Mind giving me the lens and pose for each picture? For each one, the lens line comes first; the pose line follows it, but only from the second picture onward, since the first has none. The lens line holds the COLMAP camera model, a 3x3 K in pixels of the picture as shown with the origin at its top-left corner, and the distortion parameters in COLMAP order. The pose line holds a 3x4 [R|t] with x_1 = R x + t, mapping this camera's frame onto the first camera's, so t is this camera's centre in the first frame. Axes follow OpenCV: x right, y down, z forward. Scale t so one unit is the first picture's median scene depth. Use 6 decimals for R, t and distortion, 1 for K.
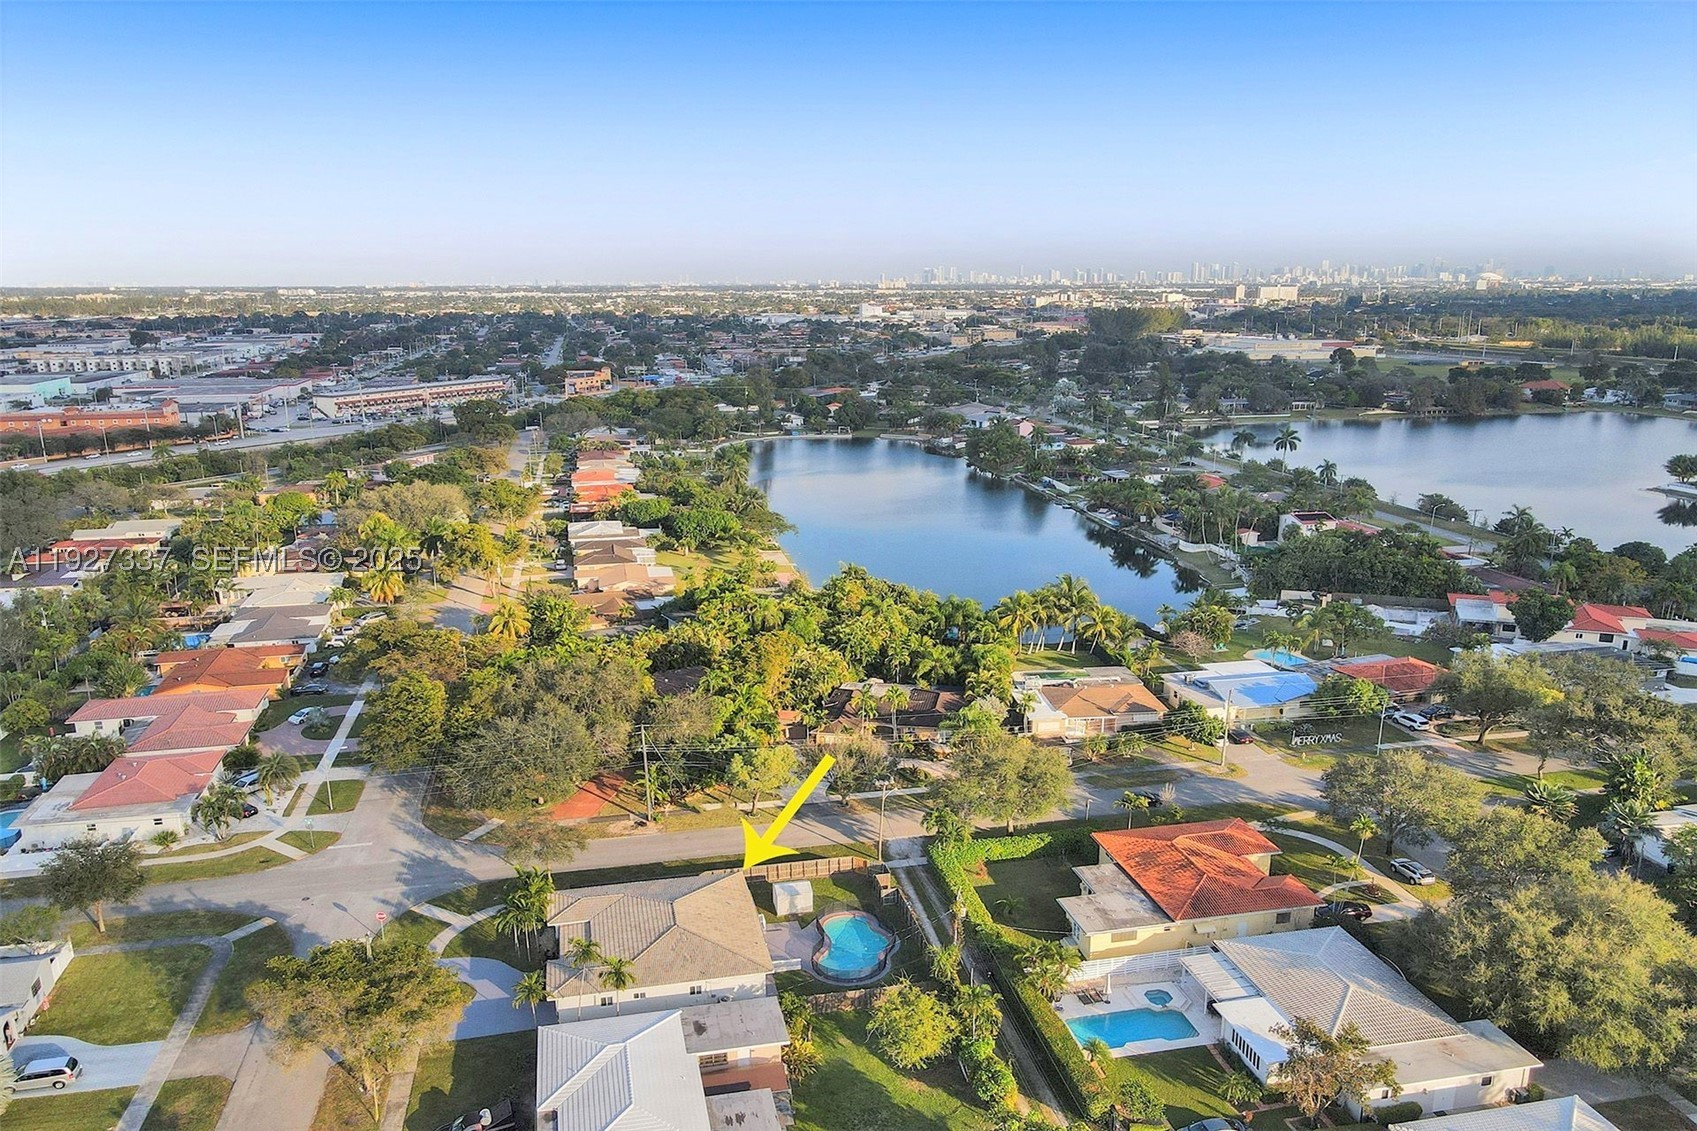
lens RADIAL K [[1294.7, 0, 848.5], [0, 1294.7, 565.5], [0, 0, 1]] dist [0.003836, 0.005818]
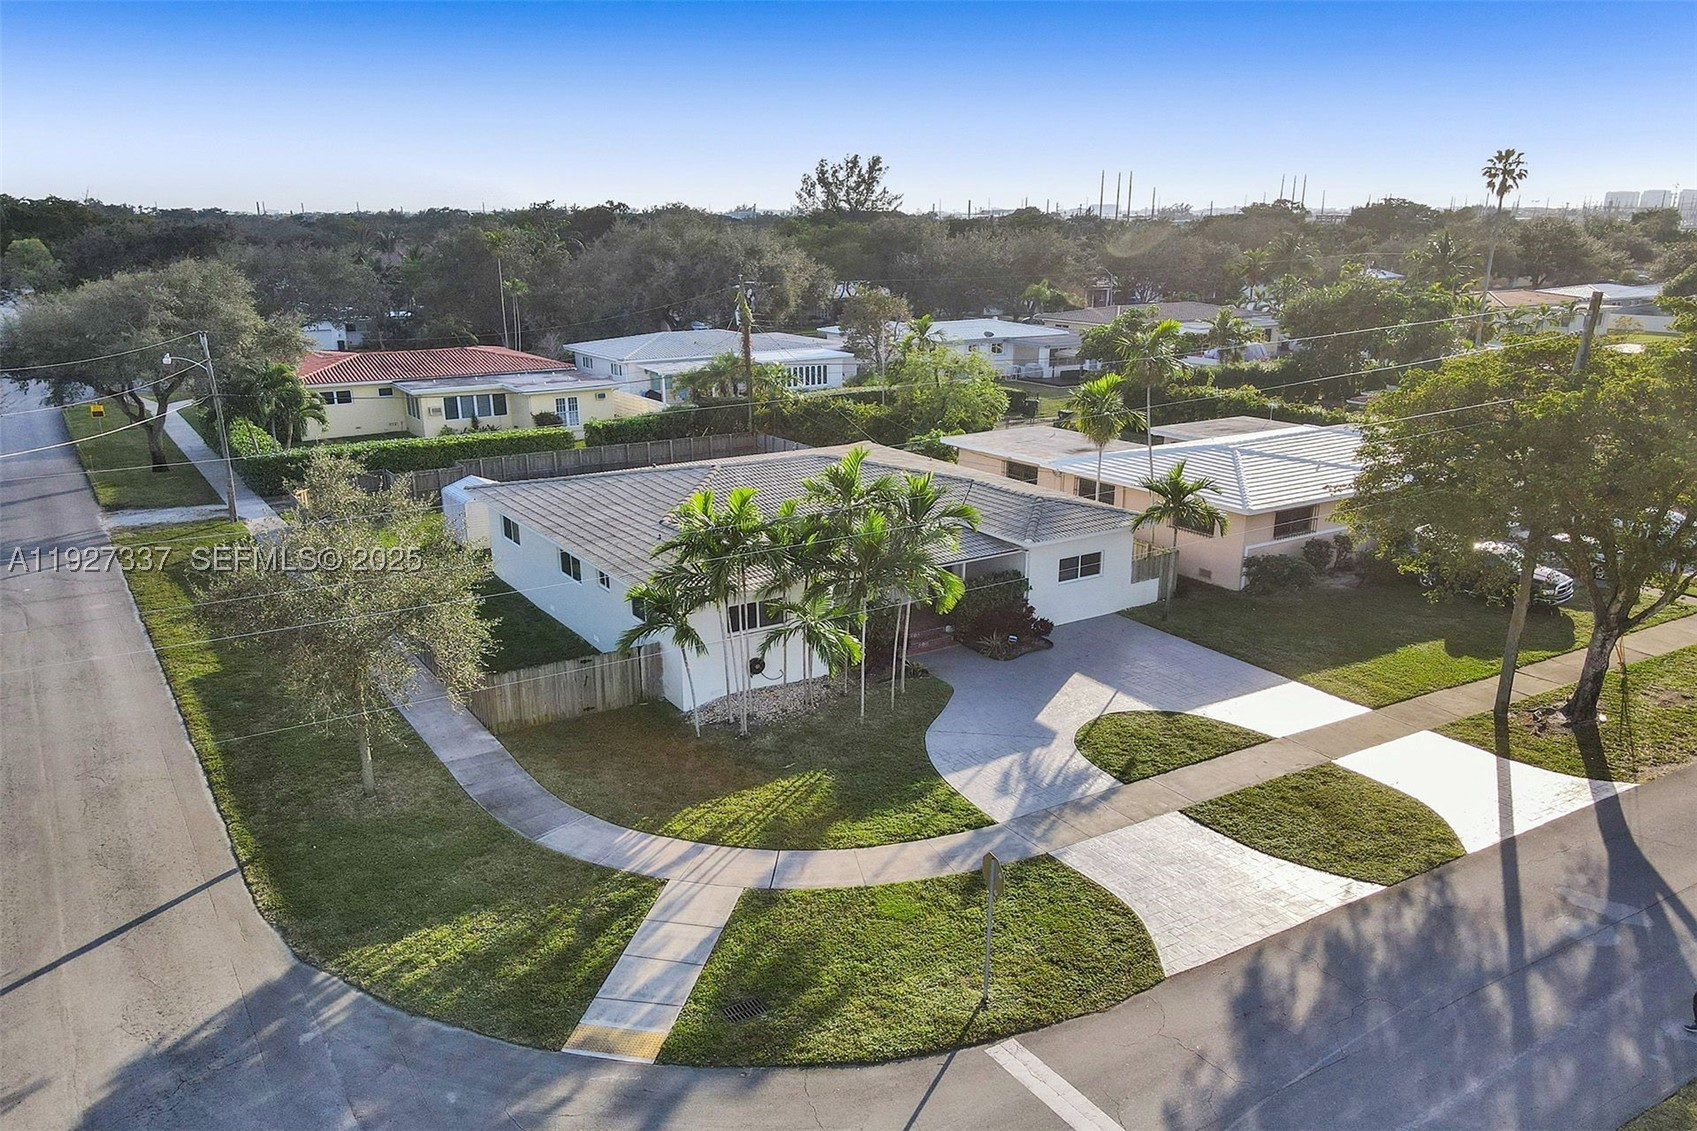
lens RADIAL K [[1310.5, 0, 848.5], [0, 1310.5, 565.5], [0, 0, 1]] dist [0.001642, -0.002786]
pose [[-0.340655, -0.243621, 0.908076, -0.215302], [0.203780, 0.923753, 0.324273, 0.065203], [-0.917838, 0.295514, -0.265036, 0.435576]]
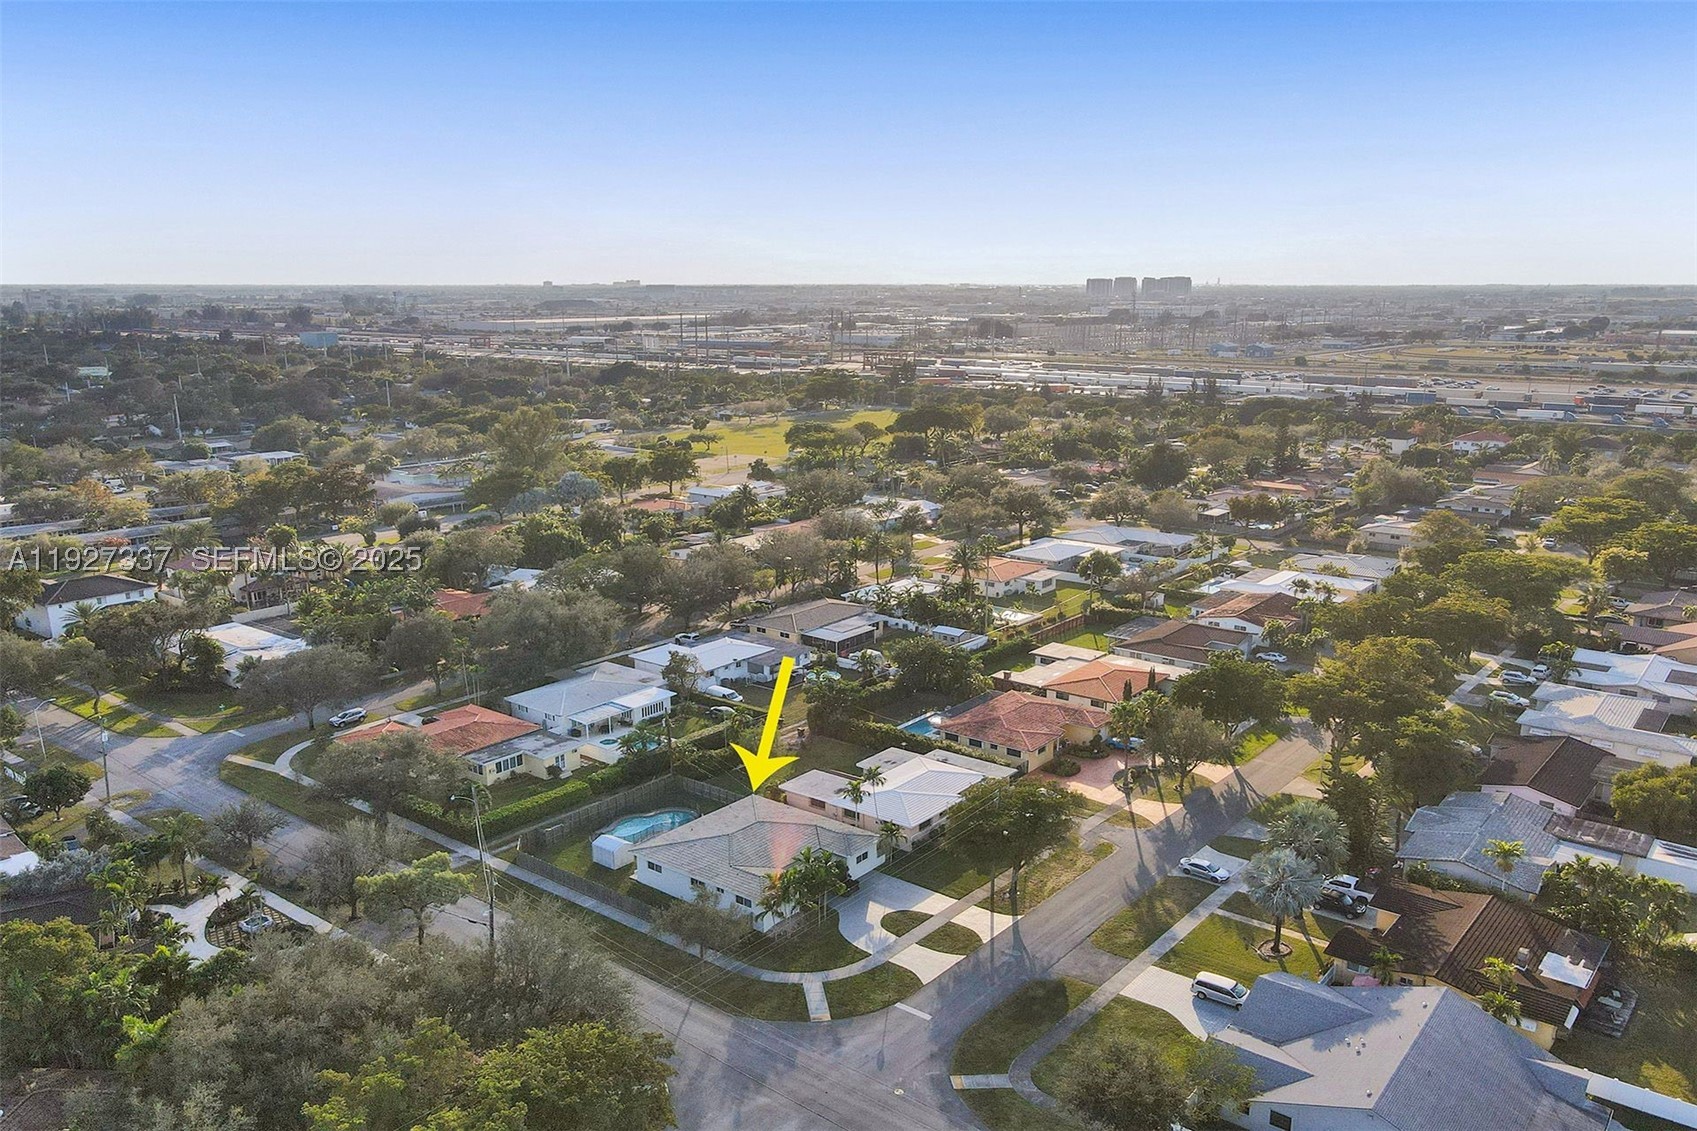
lens RADIAL K [[1294.7, 0, 848.5], [0, 1294.7, 565.5], [0, 0, 1]] dist [0.003836, 0.005818]
pose [[-0.631288, -0.161846, 0.758473, -0.410340], [0.171734, 0.924532, 0.340217, -0.129812], [-0.756296, 0.345030, -0.555851, 0.591200]]
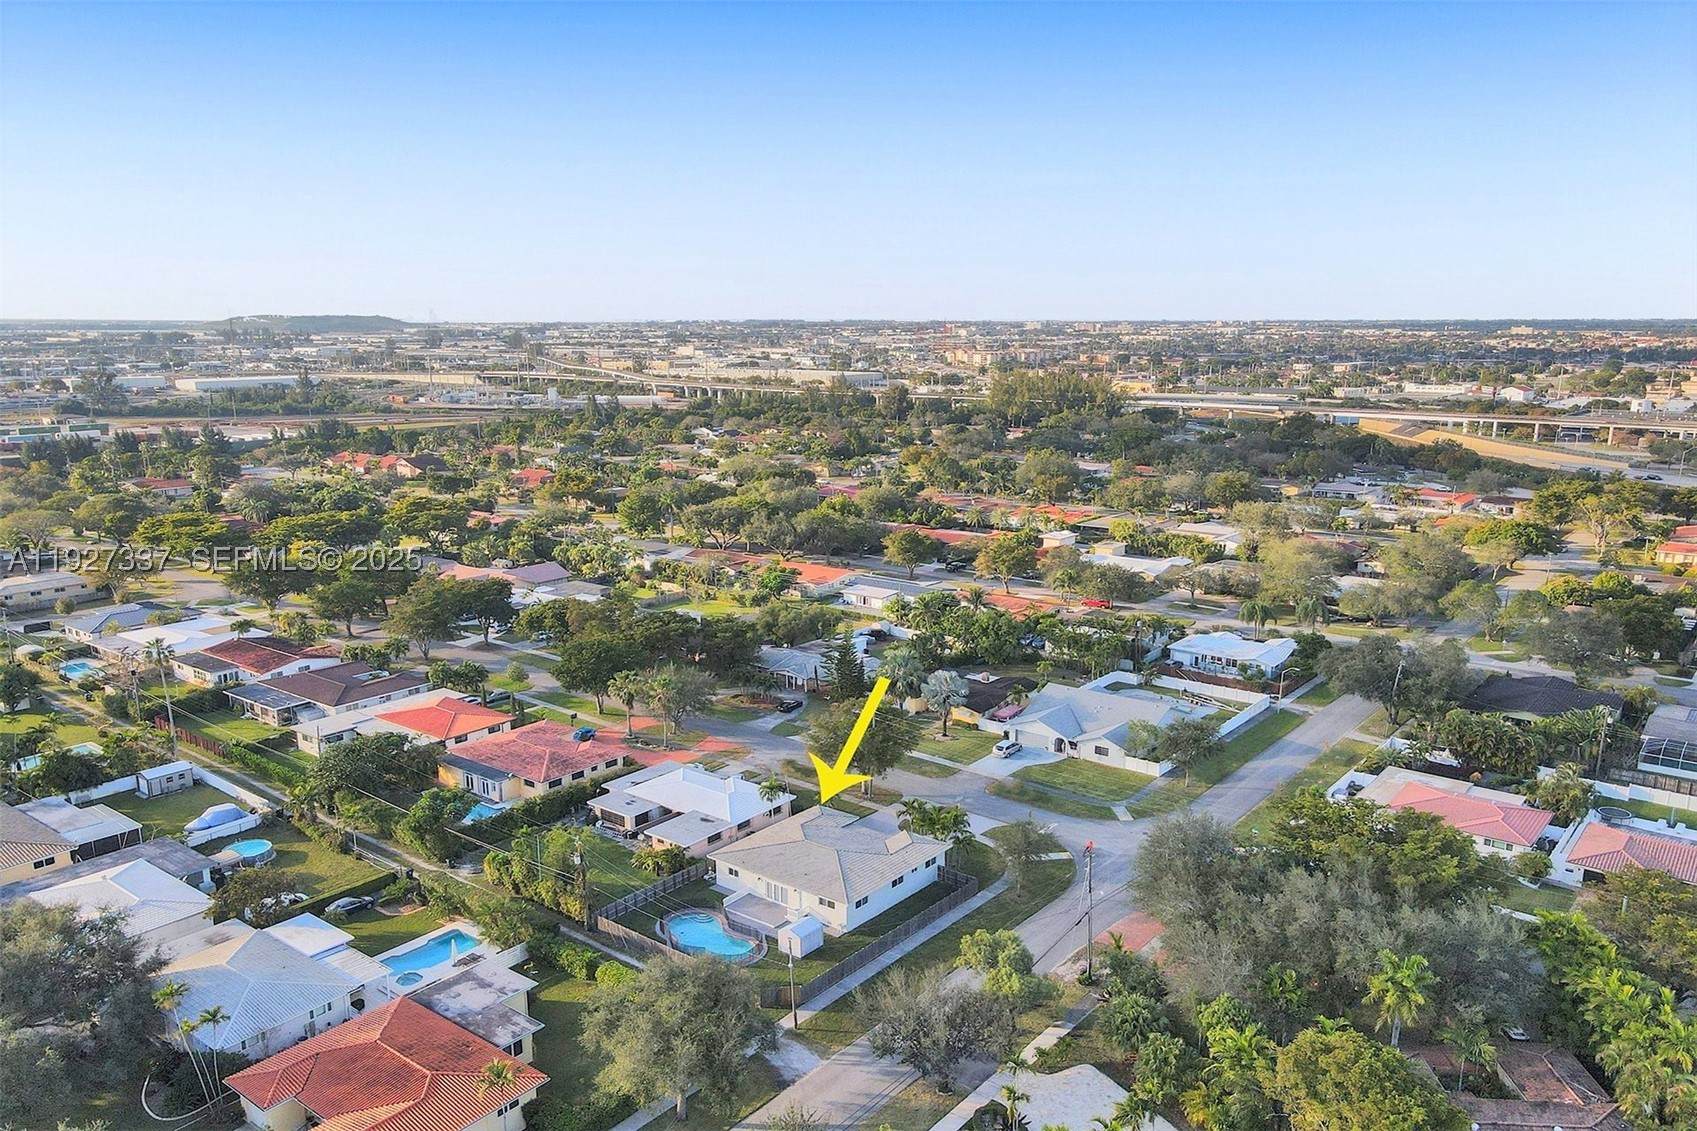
lens RADIAL K [[1294.7, 0, 848.5], [0, 1294.7, 565.5], [0, 0, 1]] dist [0.003836, 0.005818]
pose [[-0.779673, 0.123425, -0.613903, 0.213109], [-0.132650, 0.925578, 0.354556, -0.154076], [0.611976, 0.357871, -0.705275, 0.695523]]
